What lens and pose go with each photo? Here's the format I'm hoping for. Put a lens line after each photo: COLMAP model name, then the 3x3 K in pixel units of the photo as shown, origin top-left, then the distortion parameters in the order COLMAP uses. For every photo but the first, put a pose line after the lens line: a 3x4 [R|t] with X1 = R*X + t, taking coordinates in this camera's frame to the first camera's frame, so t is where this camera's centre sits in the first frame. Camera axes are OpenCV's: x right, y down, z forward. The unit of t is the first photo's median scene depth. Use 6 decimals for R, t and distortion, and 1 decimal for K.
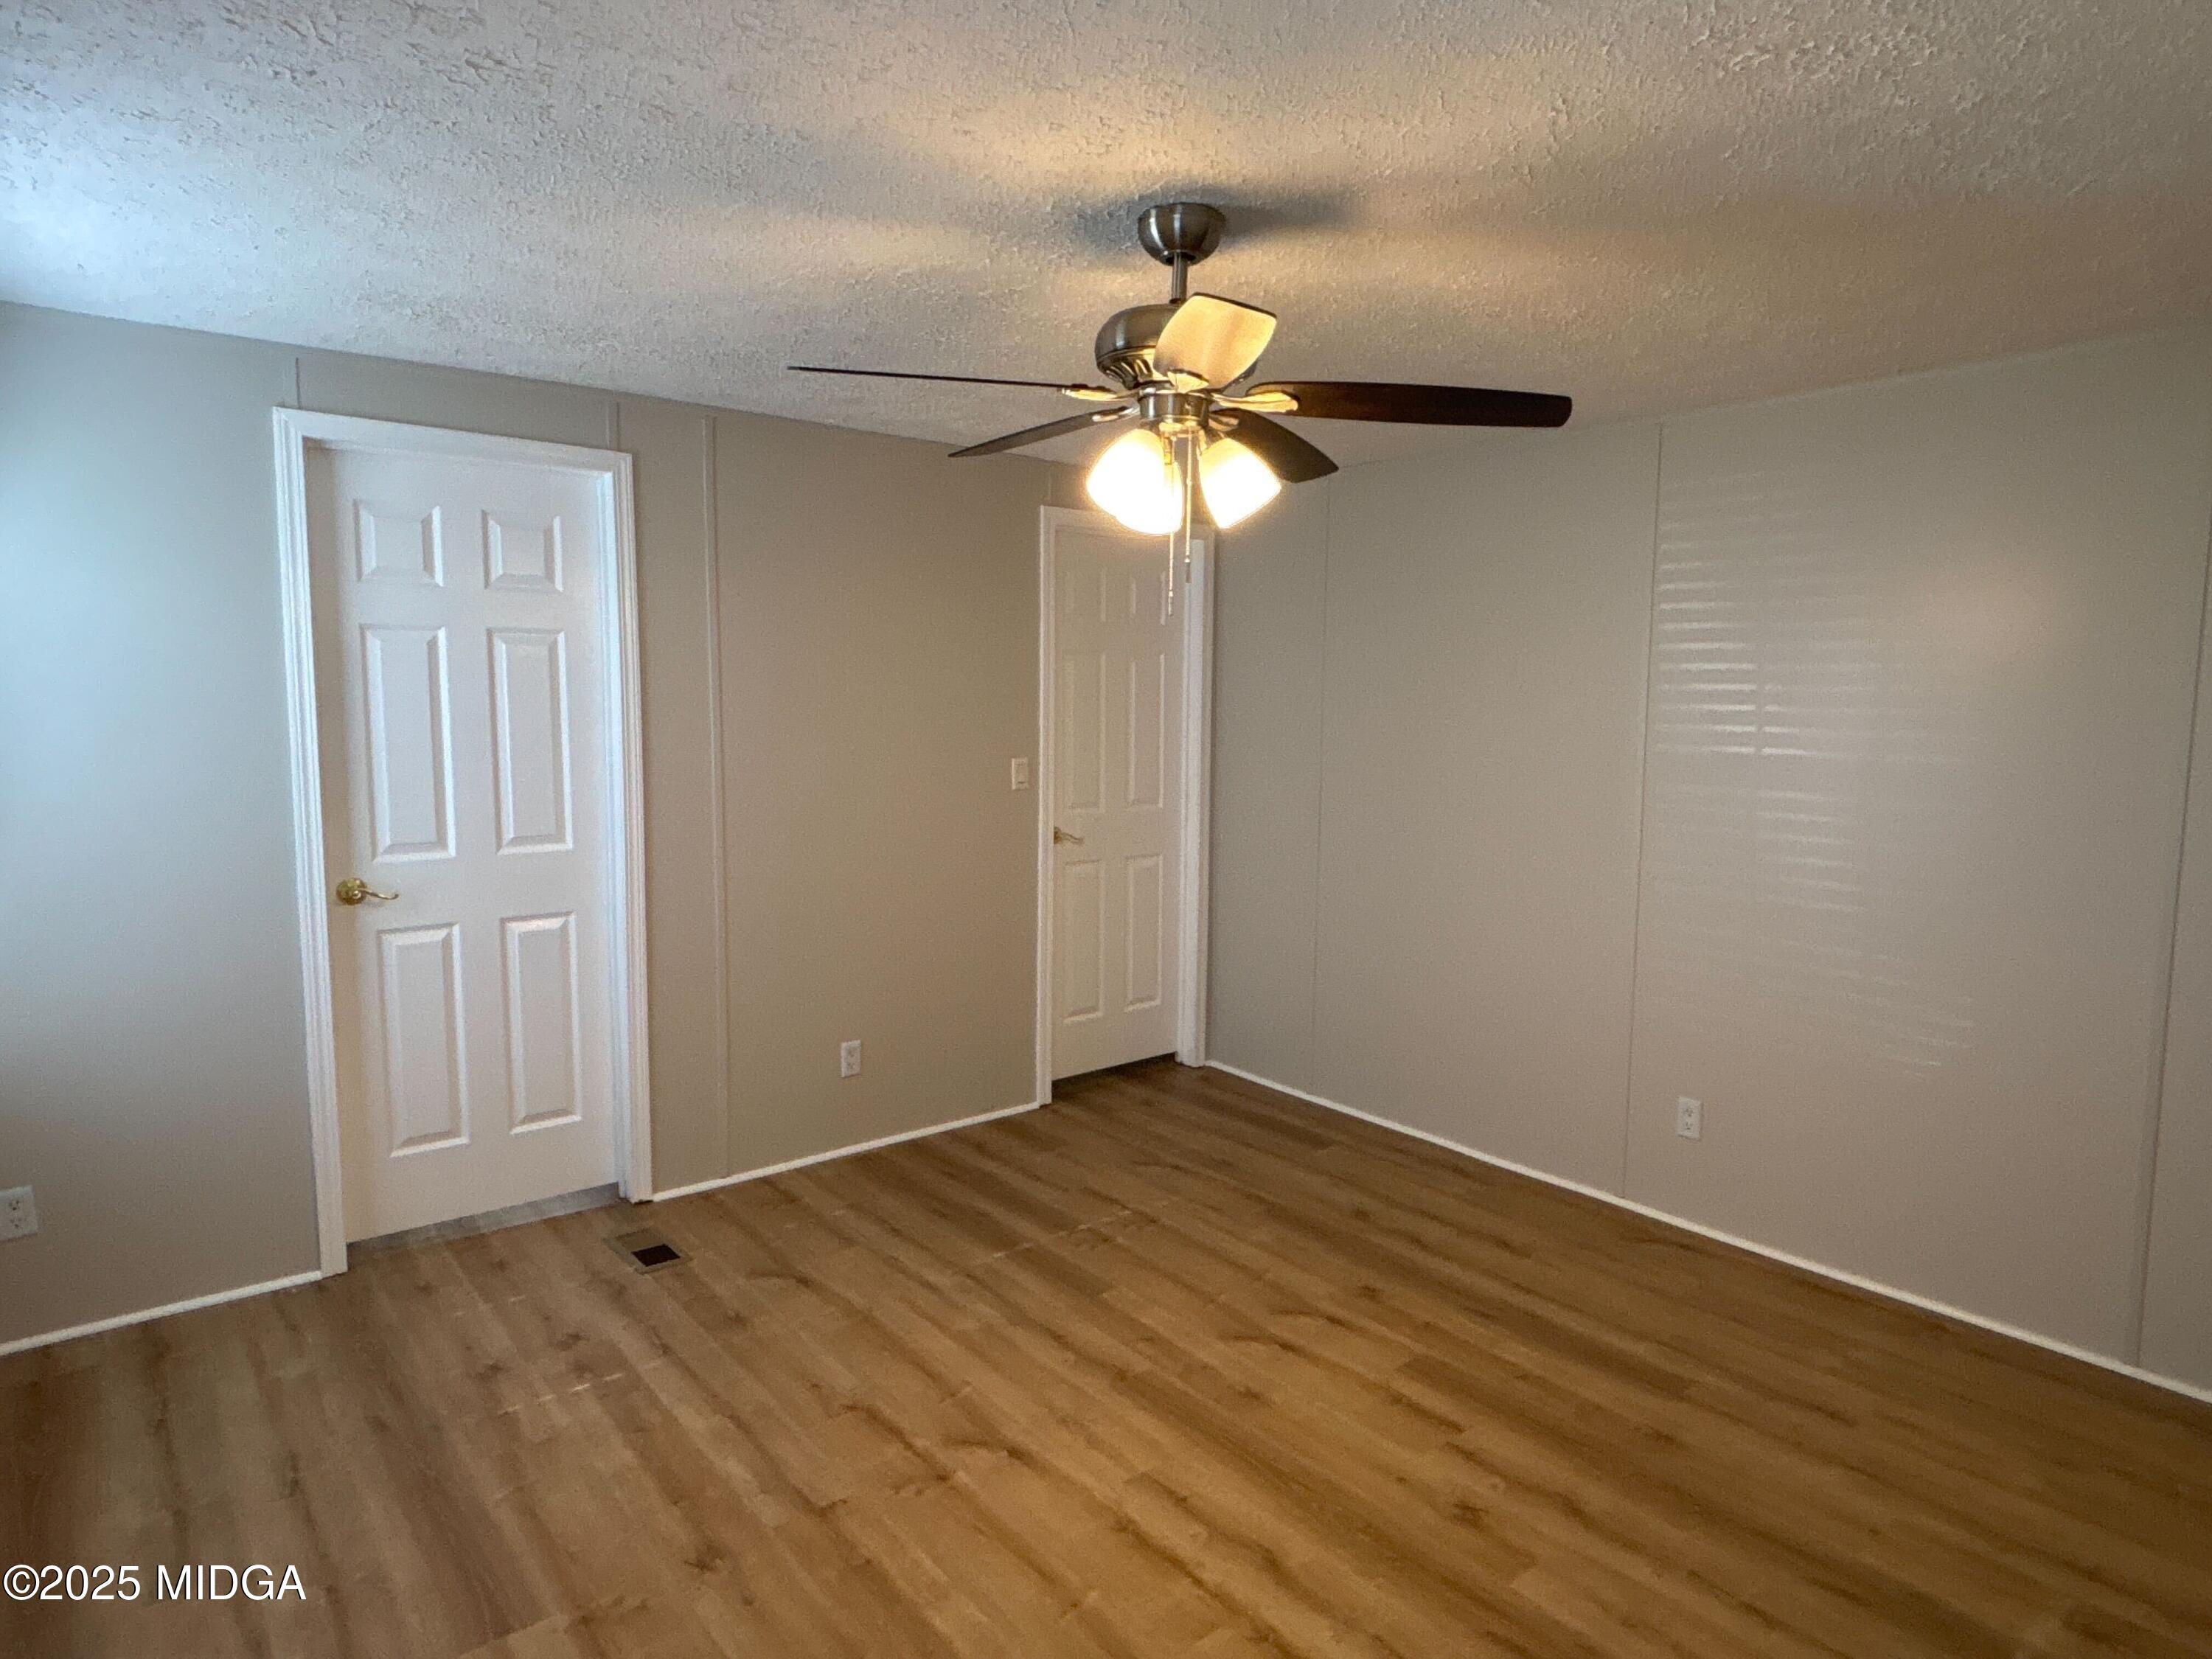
lens RADIAL K [[1287.1, 0, 1104.7], [0, 1287.1, 827.5], [0, 0, 1]] dist [0.010120, -0.002887]
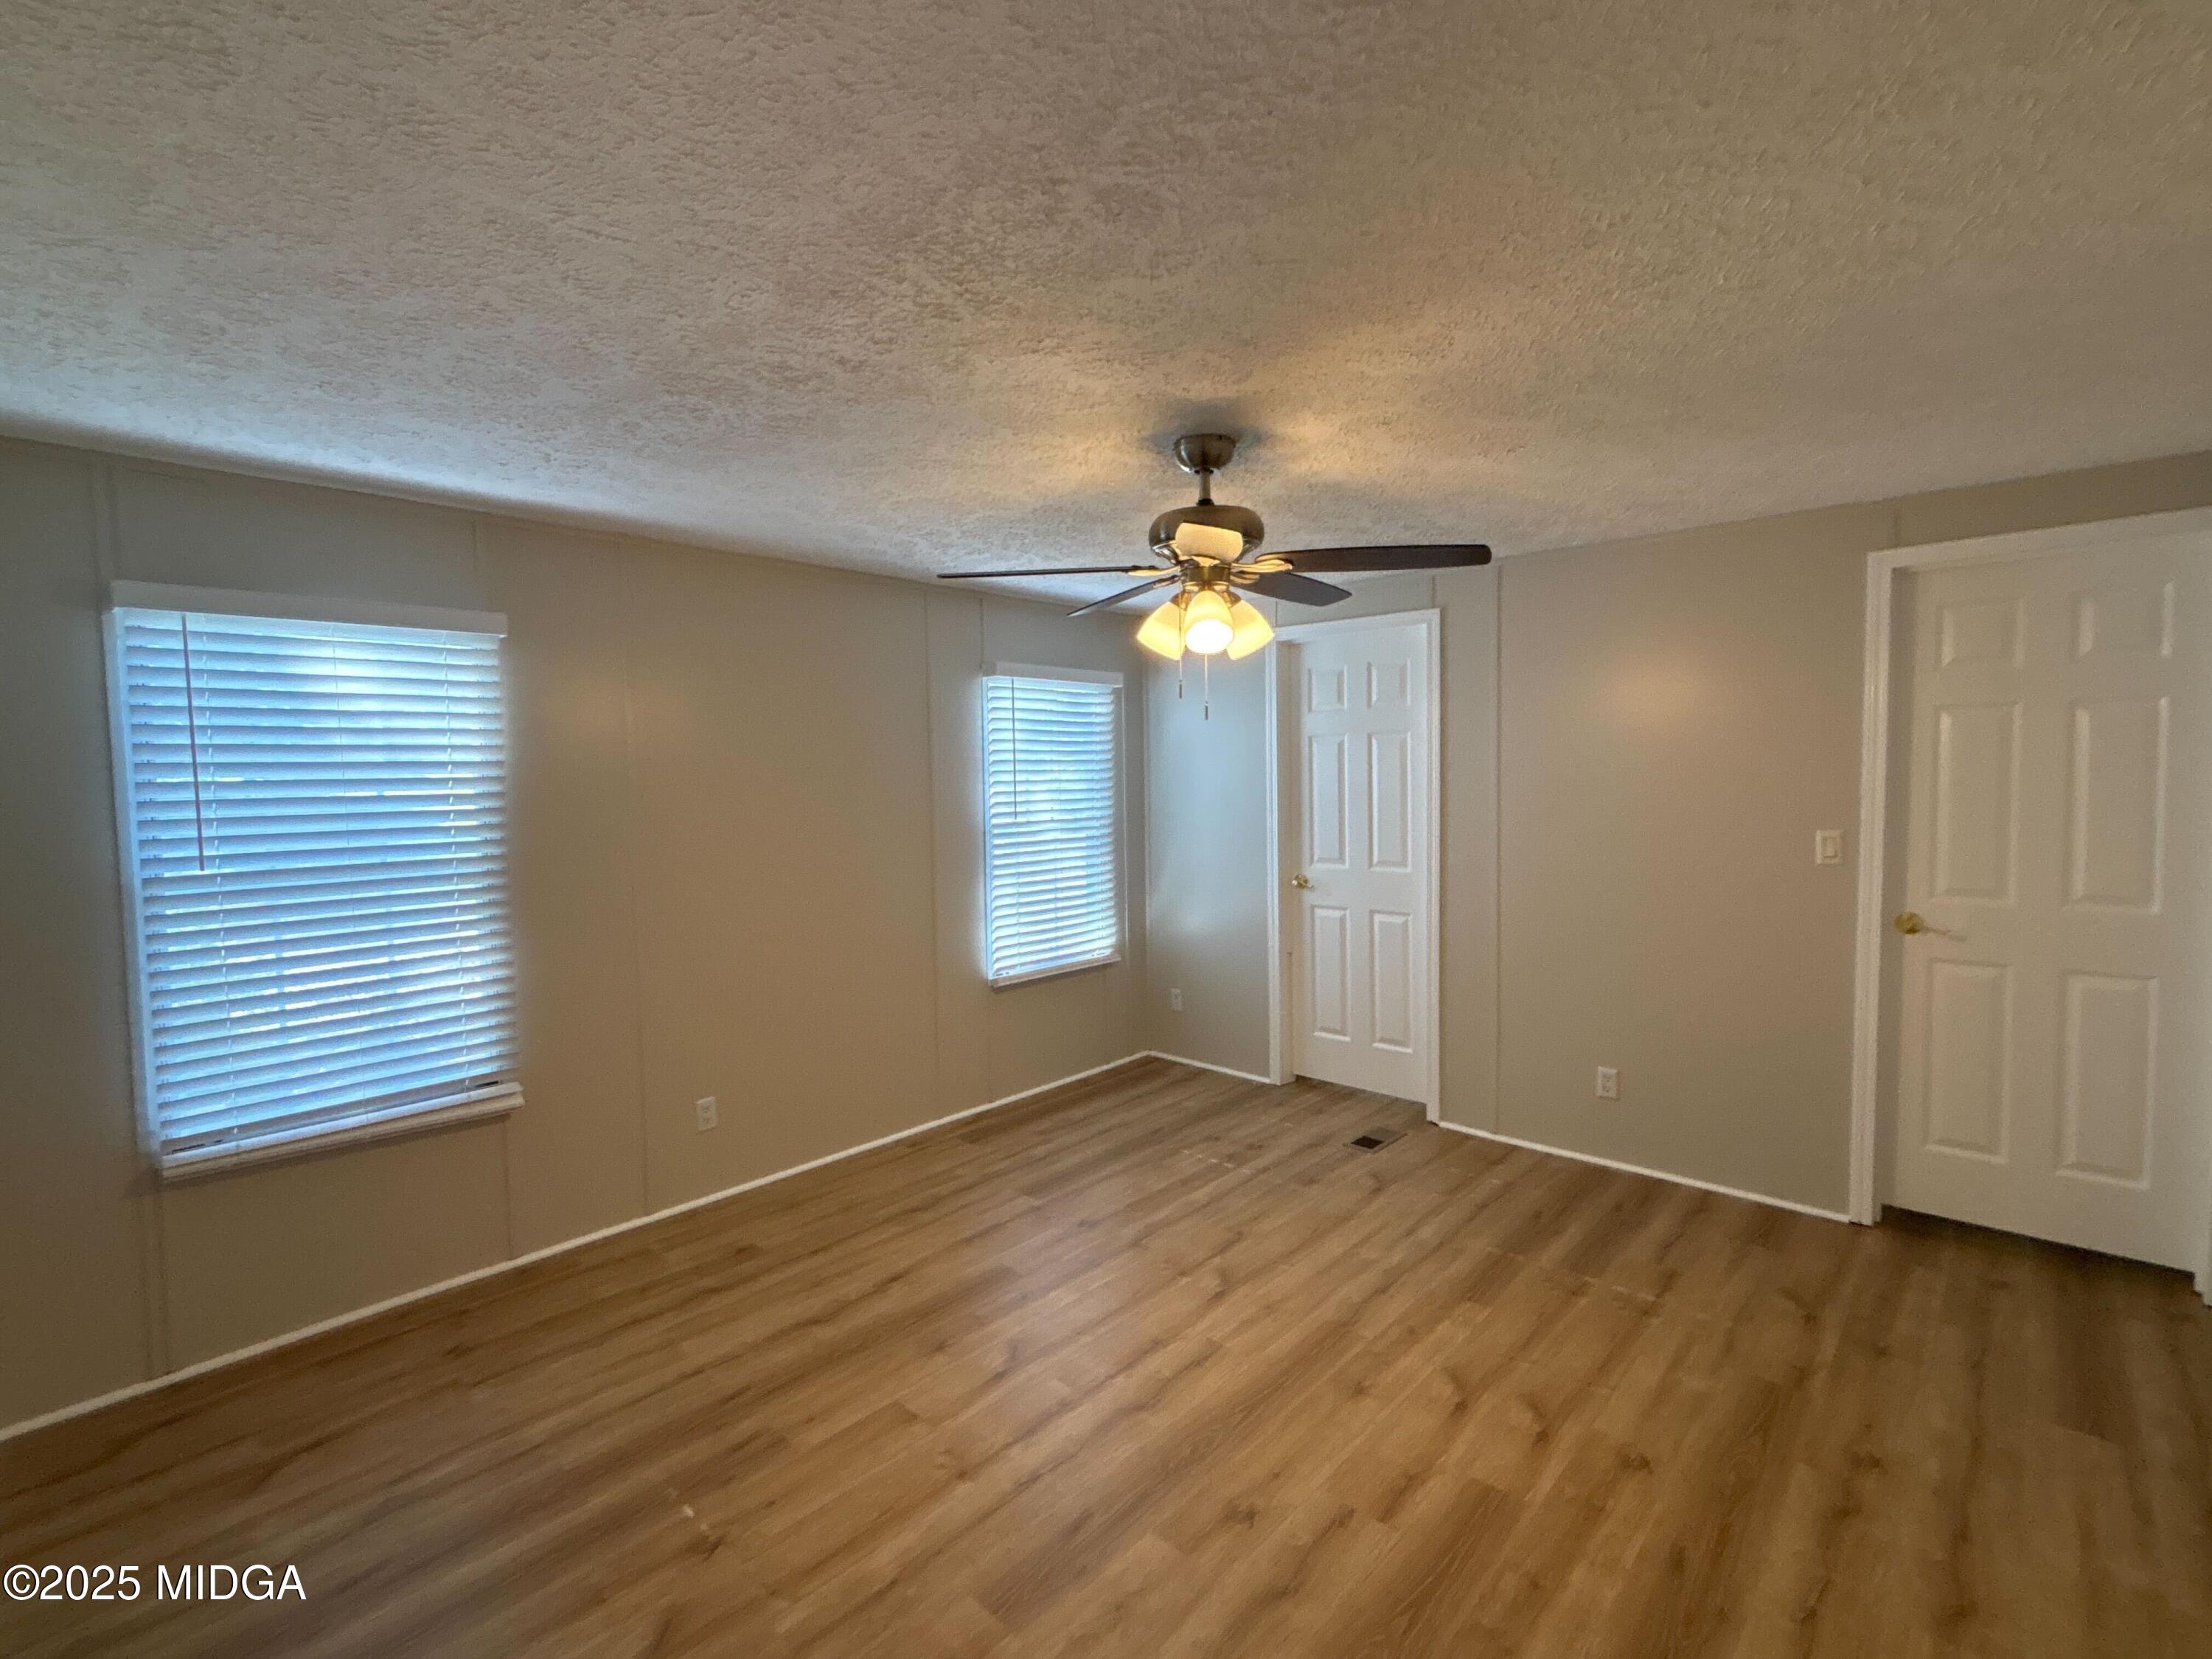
lens RADIAL K [[1019.8, 0, 1105.8], [0, 1019.8, 829.1], [0, 0, 1]] dist [0.006545, -0.001068]
pose [[0.144225, 0.053812, -0.988081, 0.779095], [-0.080600, 0.995841, 0.042470, -0.061594], [0.986257, 0.073514, 0.147962, 0.497418]]
